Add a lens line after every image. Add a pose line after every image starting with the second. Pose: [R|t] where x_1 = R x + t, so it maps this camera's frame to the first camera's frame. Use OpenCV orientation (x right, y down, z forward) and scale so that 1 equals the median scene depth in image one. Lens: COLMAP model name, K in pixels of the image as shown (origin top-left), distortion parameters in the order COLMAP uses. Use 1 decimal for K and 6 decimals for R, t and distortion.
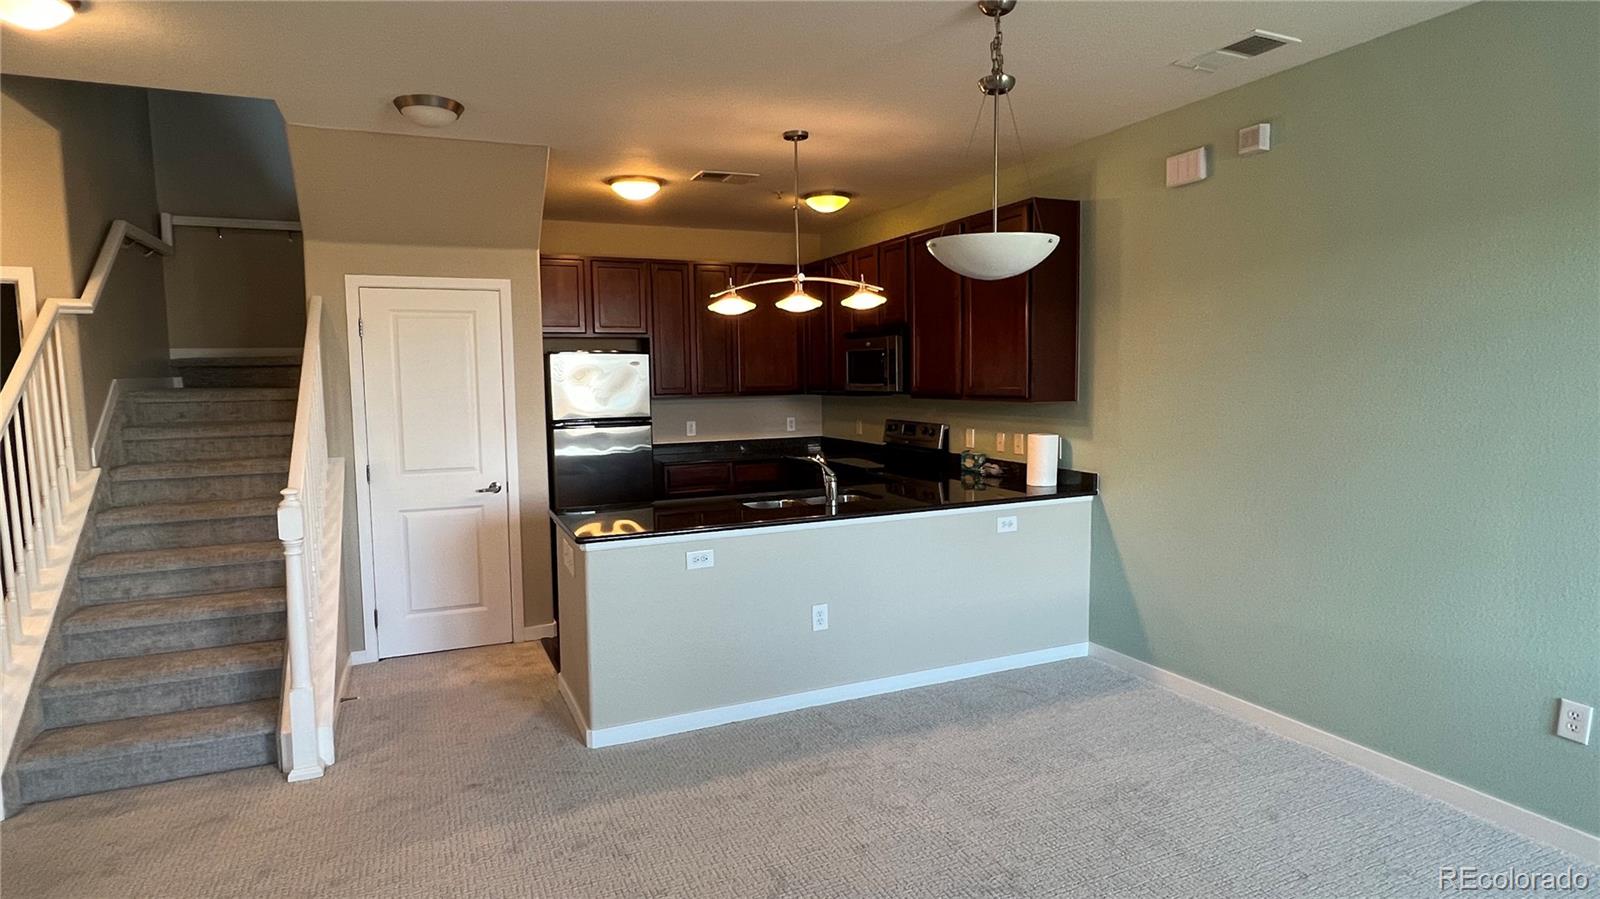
lens RADIAL K [[859.5, 0, 797.5], [0, 859.5, 443.8], [0, 0, 1]] dist [-0.000827, 0.000151]
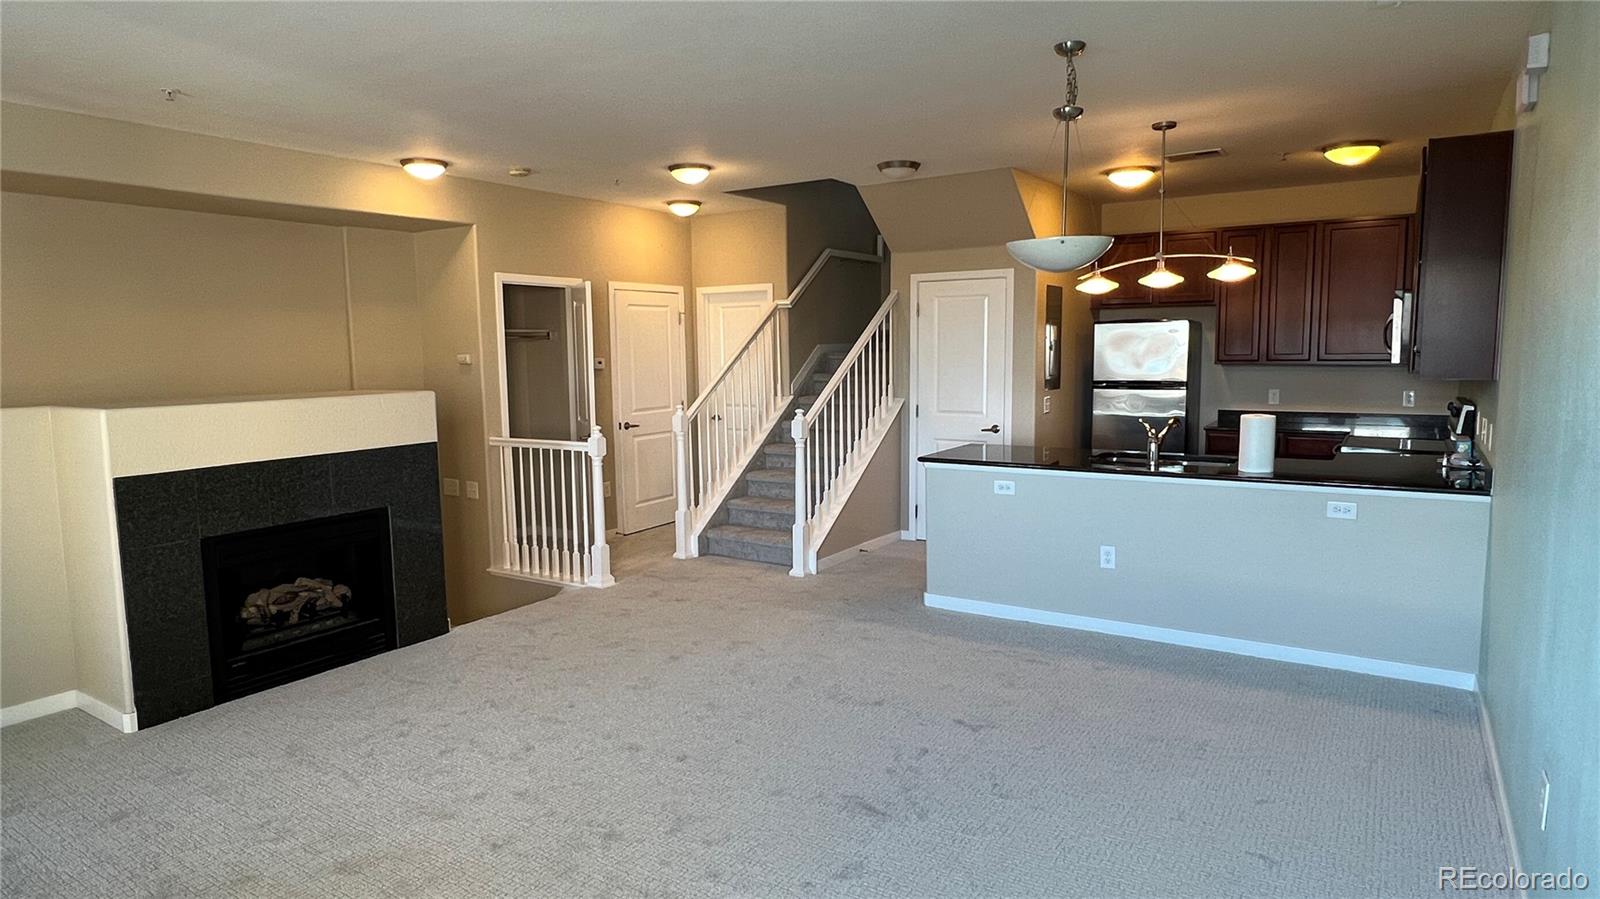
lens RADIAL K [[912.5, 0, 800.0], [0, 912.5, 449.5], [0, 0, 1]] dist [-0.044622, 0.000115]
pose [[0.547427, 0.102331, -0.830574, 0.728300], [-0.063316, 0.994715, 0.080823, -0.012522], [0.834455, 0.008344, 0.551013, -0.014069]]
